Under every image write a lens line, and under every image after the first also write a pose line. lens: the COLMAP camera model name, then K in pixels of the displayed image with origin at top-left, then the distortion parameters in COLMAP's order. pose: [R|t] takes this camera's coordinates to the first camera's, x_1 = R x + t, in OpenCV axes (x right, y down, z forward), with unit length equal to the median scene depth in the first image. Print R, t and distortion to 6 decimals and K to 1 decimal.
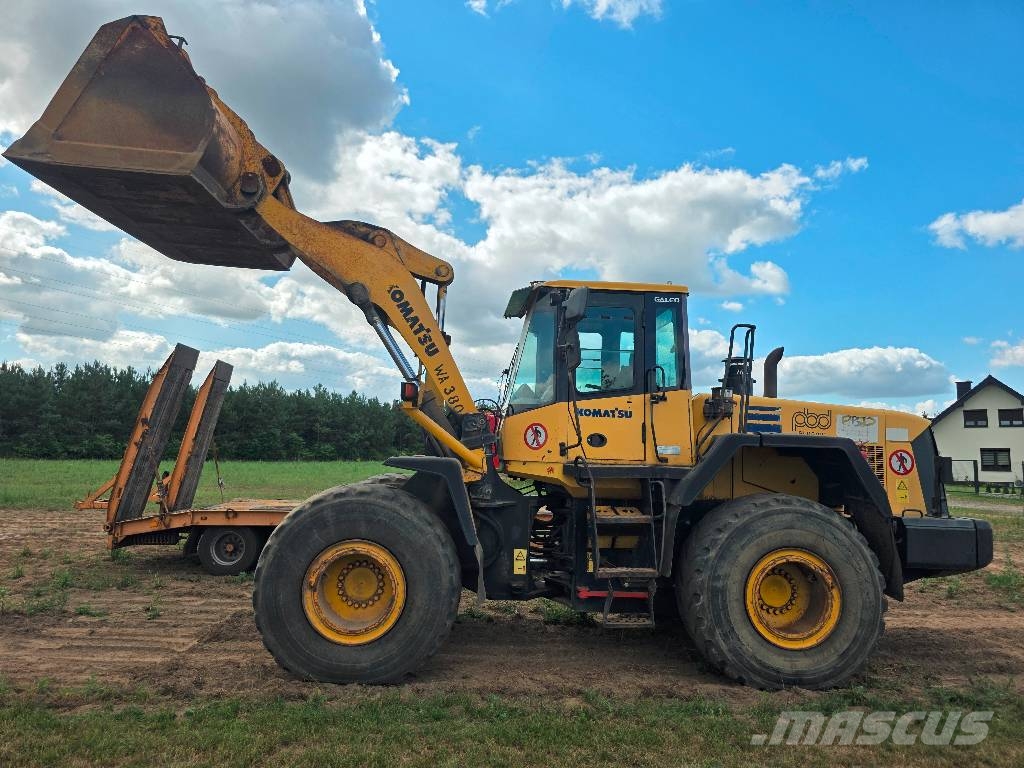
lens RADIAL K [[688.6, 0, 514.2], [0, 688.6, 380.6], [0, 0, 1]] dist [0.021638, 0.000073]
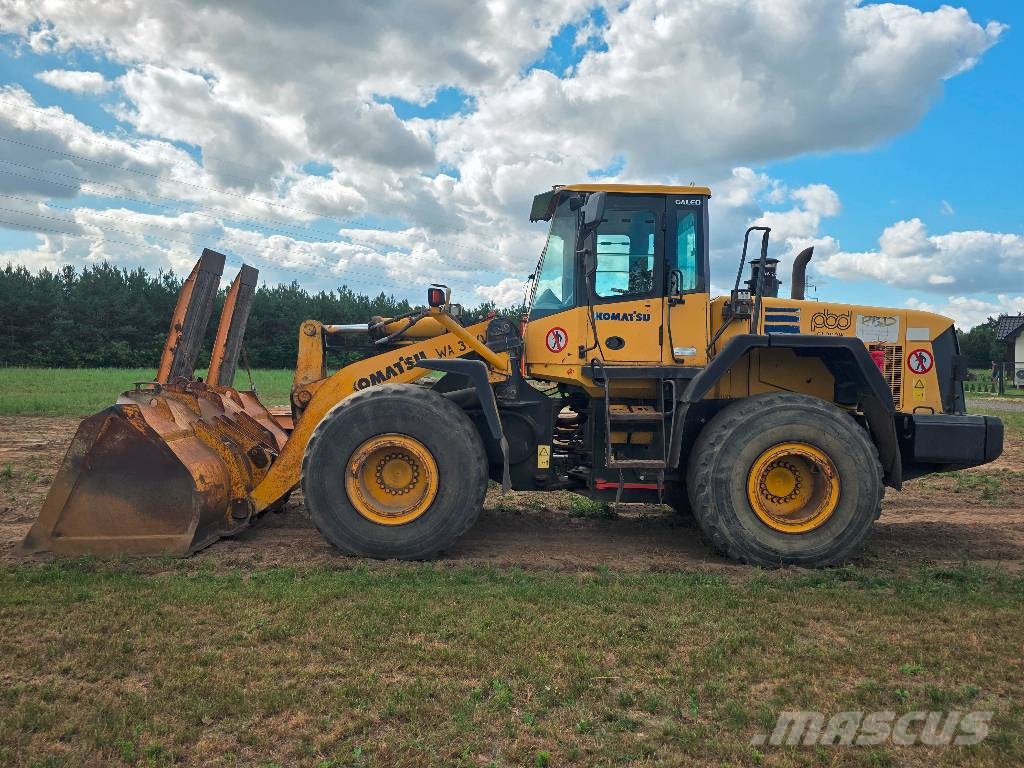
lens RADIAL K [[759.7, 0, 512.0], [0, 759.7, 384.0], [0, 0, 1]] dist [0.098925, -0.121051]
pose [[0.998105, -0.004198, -0.061388, 0.034405], [0.012518, 0.990660, 0.135781, -0.010418], [0.060245, -0.136292, 0.988835, -0.160296]]
